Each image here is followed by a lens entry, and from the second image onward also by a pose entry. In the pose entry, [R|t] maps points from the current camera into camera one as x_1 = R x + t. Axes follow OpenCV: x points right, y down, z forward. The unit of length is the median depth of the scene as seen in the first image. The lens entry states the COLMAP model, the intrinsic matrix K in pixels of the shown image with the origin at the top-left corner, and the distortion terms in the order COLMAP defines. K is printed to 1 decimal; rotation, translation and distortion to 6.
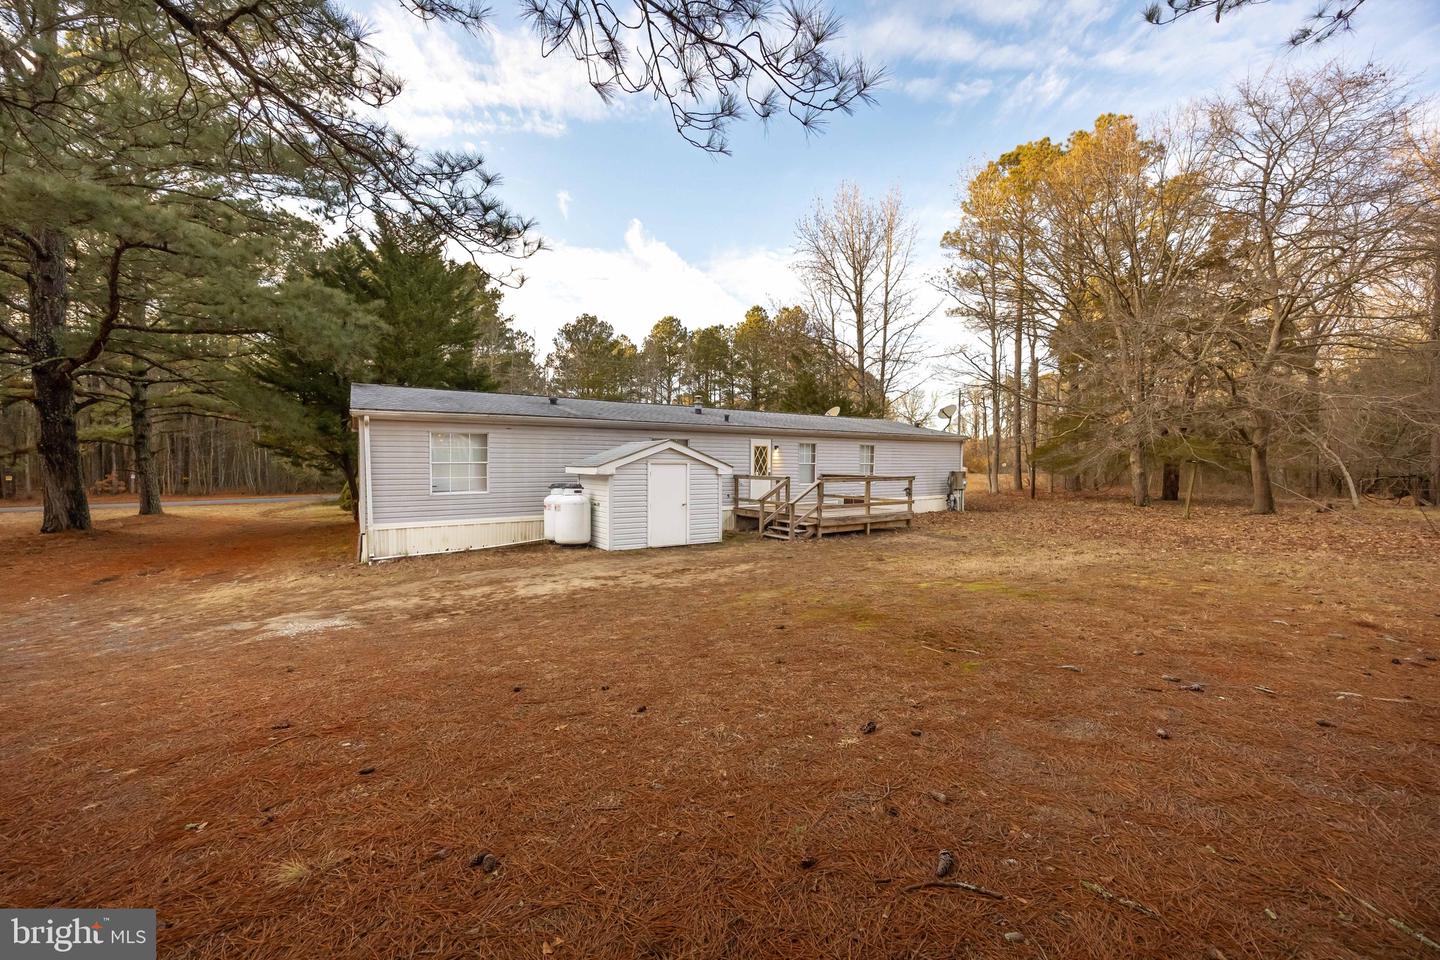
lens RADIAL K [[558.3, 0, 720.0], [0, 558.3, 480.0], [0, 0, 1]] dist [-0.000437, -0.000073]
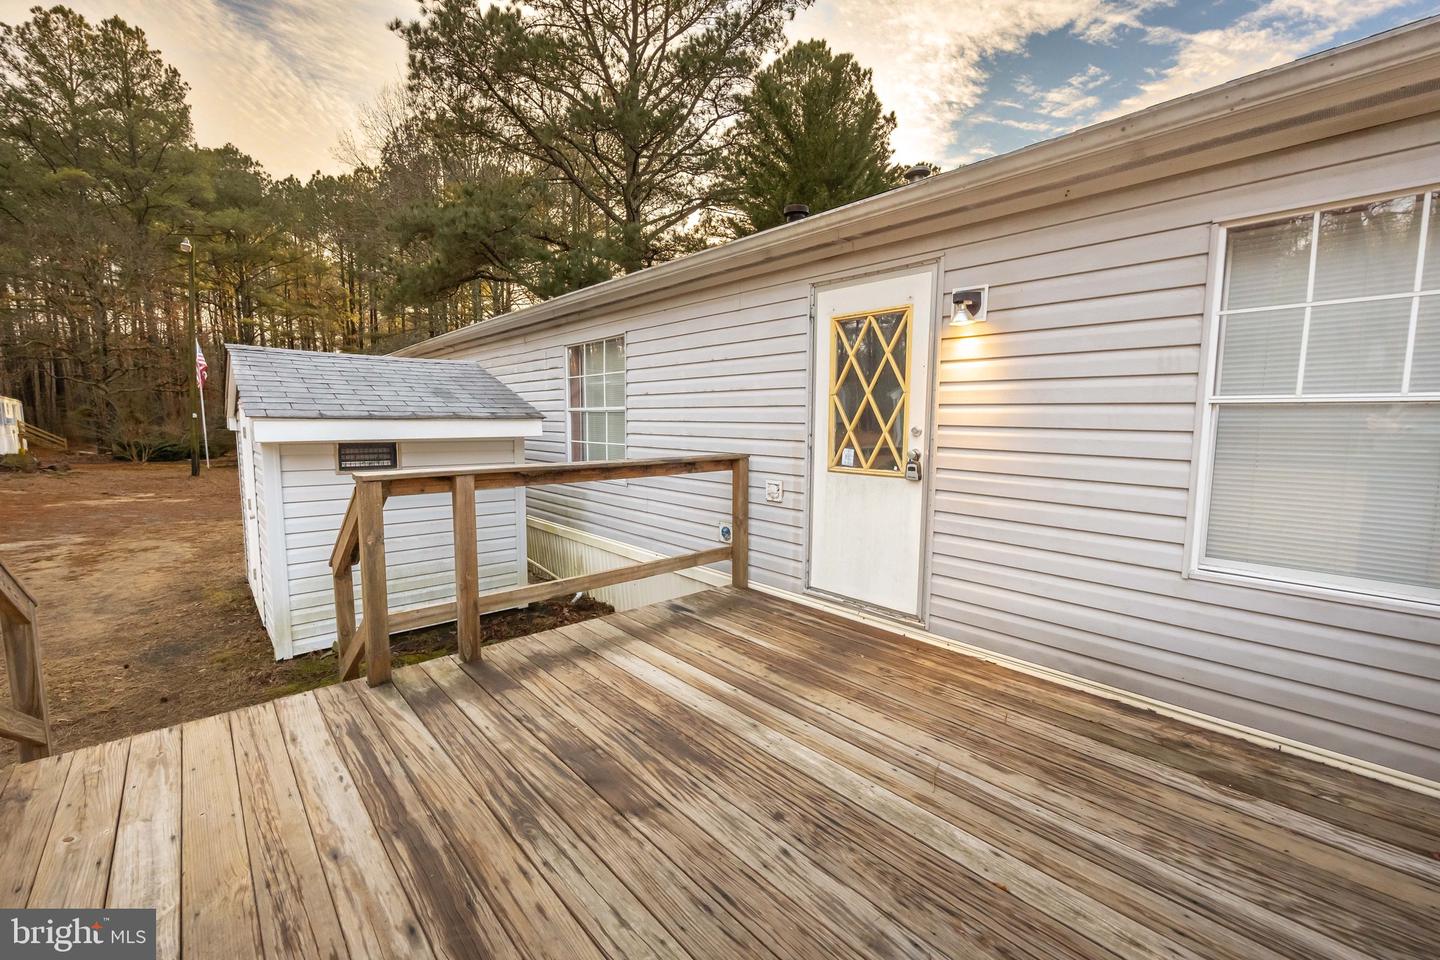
lens RADIAL K [[581.0, 0, 720.0], [0, 581.0, 480.0], [0, 0, 1]] dist [-0.001382, -0.000422]
pose [[0.154884, 0.099565, -0.982903, 0.240788], [-0.033404, 0.994868, 0.095513, -0.019923], [0.987368, 0.018040, 0.157415, 0.838370]]
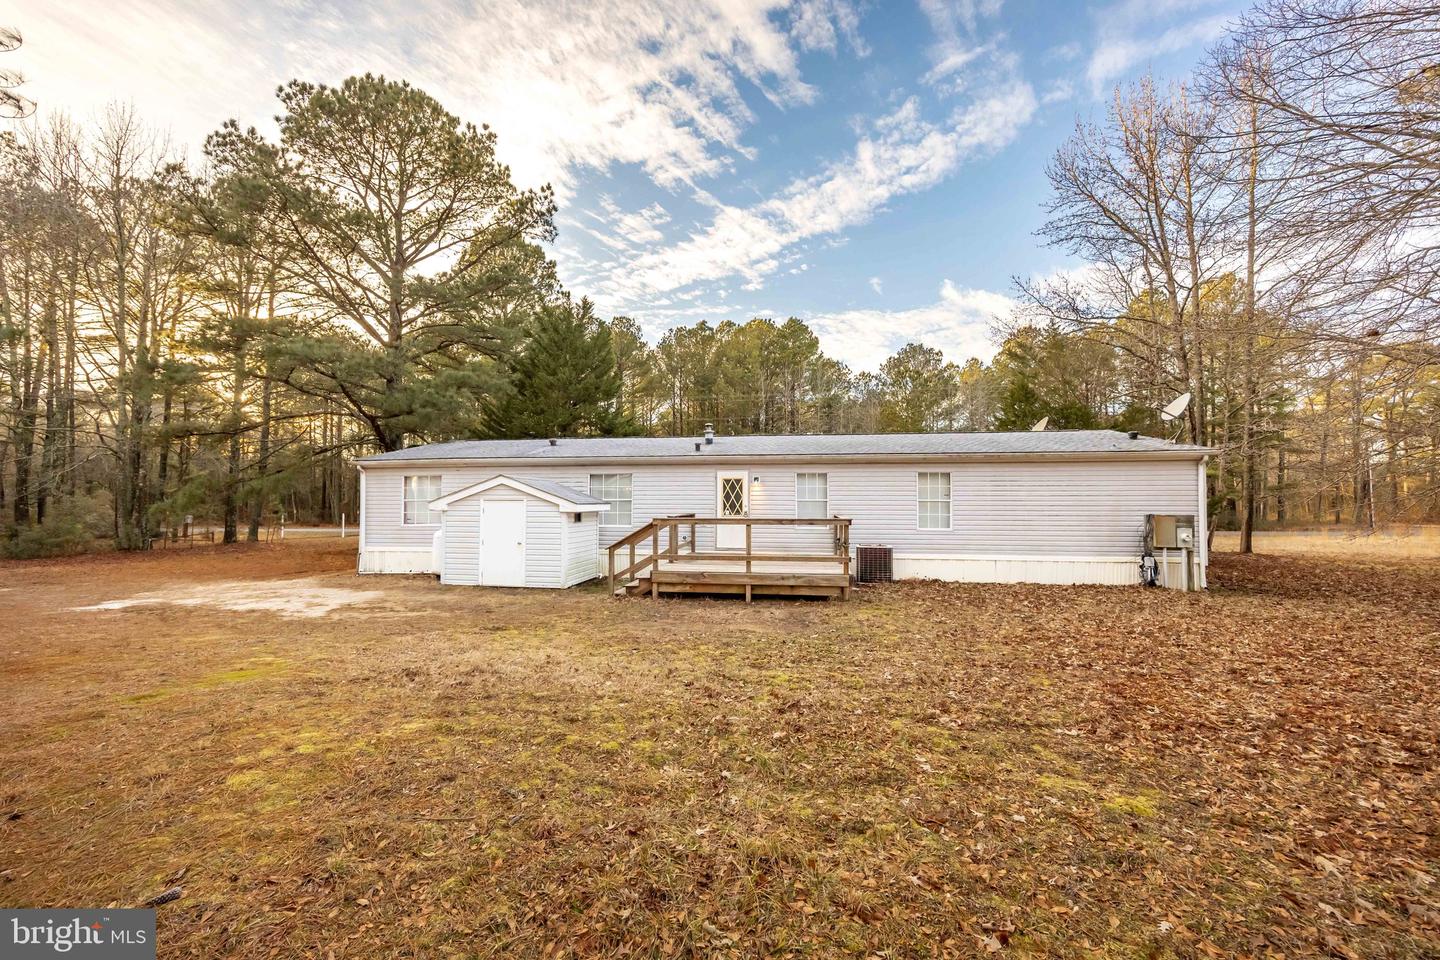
lens RADIAL K [[556.1, 0, 717.5], [0, 556.1, 486.4], [0, 0, 1]] dist [-0.000221, -0.000085]
pose [[0.742639, -0.021168, -0.669357, 0.542817], [-0.019184, 0.998418, -0.052858, -0.005940], [0.669417, 0.052095, 0.741058, 0.354800]]
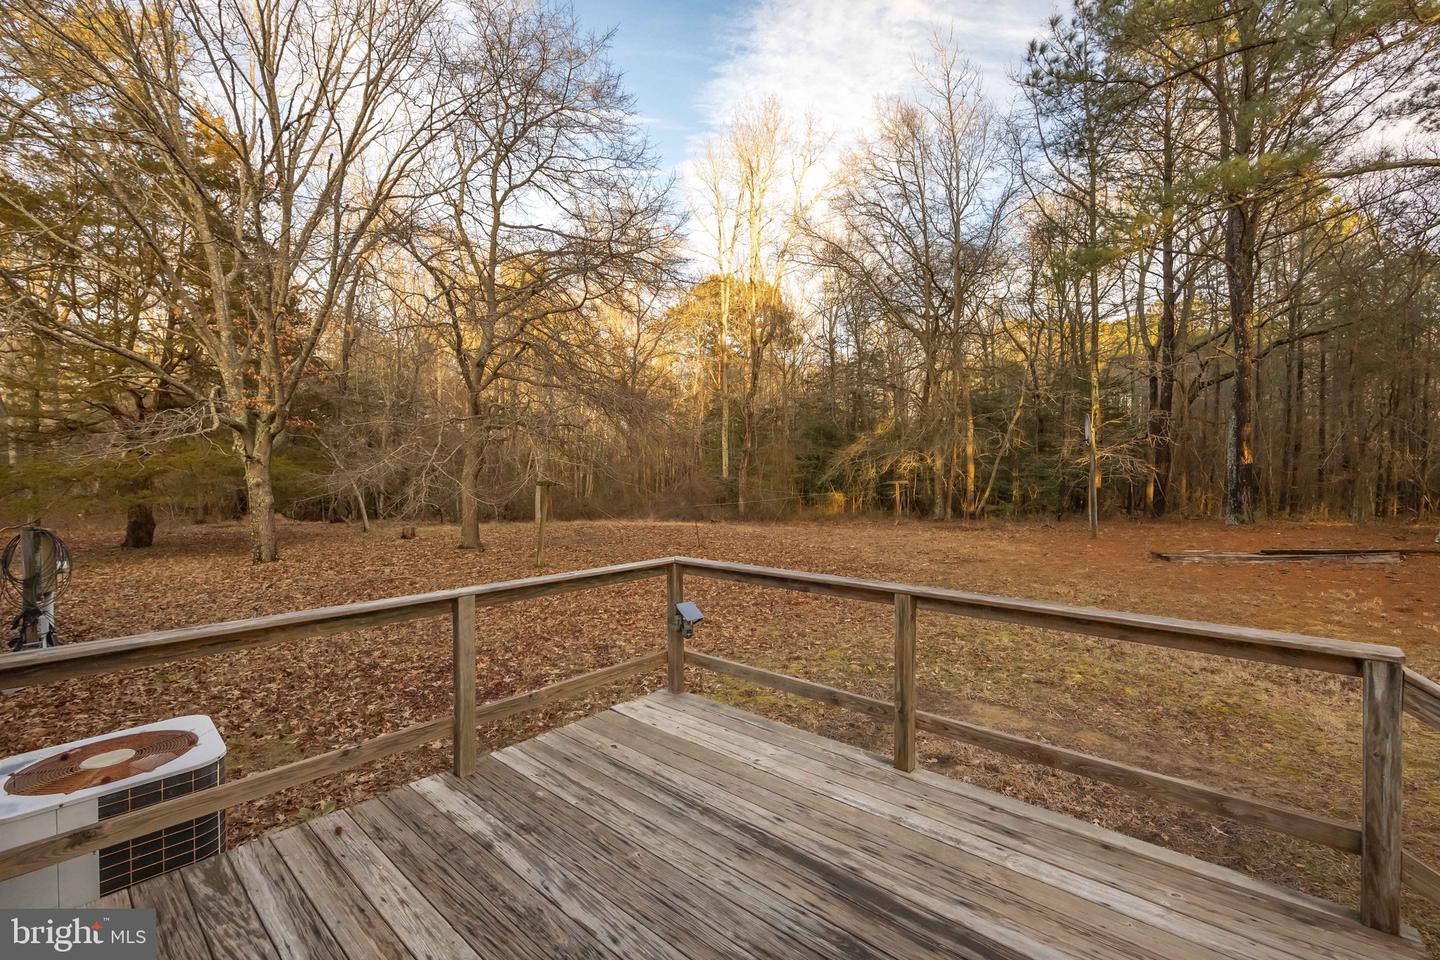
lens RADIAL K [[596.5, 0, 713.8], [0, 596.5, 481.8], [0, 0, 1]] dist [0.000566, 0.000003]
pose [[-0.263868, -0.018185, 0.964387, 0.055397], [0.028432, 0.999241, 0.026622, -0.040739], [-0.964140, 0.034444, -0.263151, 0.871086]]
